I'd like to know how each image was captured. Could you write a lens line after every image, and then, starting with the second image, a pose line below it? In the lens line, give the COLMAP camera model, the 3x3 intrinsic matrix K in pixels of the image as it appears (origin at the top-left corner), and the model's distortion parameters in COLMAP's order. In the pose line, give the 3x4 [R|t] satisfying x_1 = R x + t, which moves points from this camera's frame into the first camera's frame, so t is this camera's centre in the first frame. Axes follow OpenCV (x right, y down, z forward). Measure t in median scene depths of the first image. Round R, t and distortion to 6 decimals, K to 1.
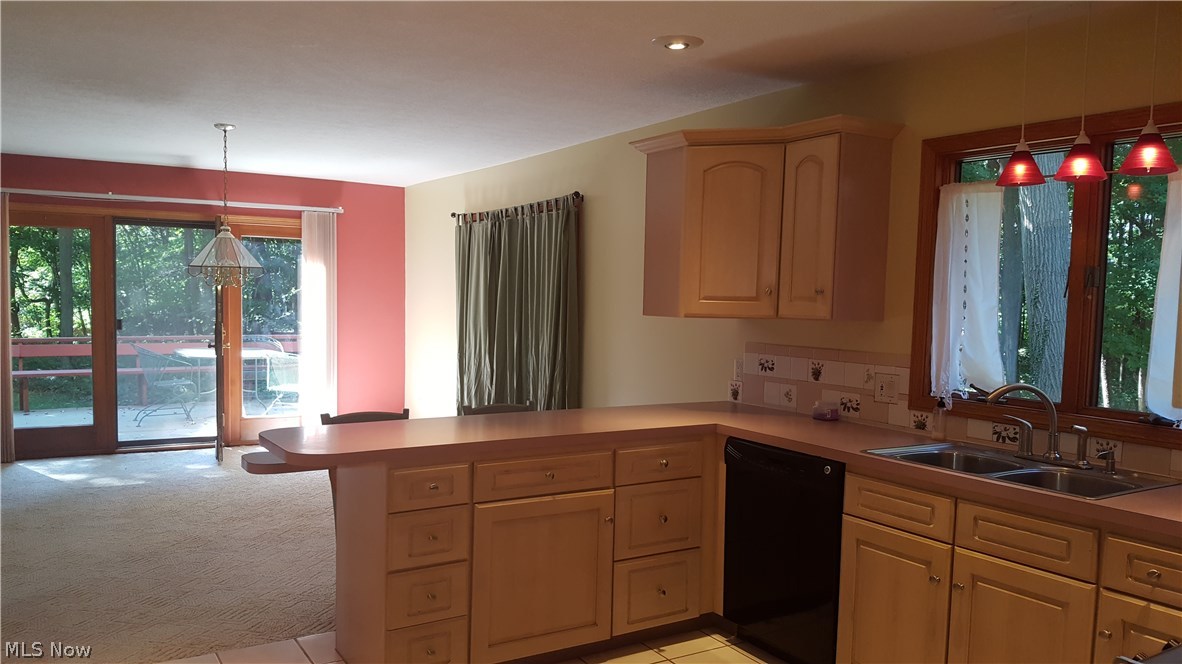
lens RADIAL K [[884.7, 0, 591.0], [0, 884.7, 332.0], [0, 0, 1]] dist [0.002168, 0.000343]
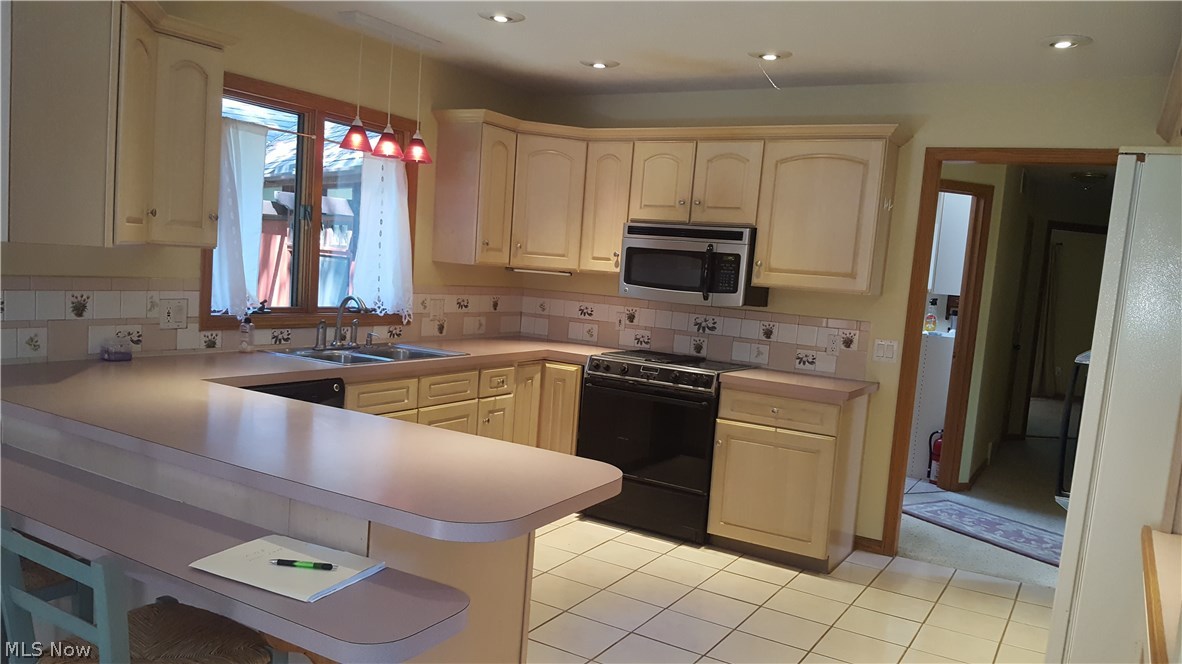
lens RADIAL K [[884.7, 0, 591.0], [0, 884.7, 332.0], [0, 0, 1]] dist [0.002168, 0.000343]
pose [[-0.446476, -0.144632, 0.883029, -0.753209], [-0.060600, 0.989472, 0.131426, -0.074357], [-0.892741, 0.005167, -0.450540, 1.063985]]
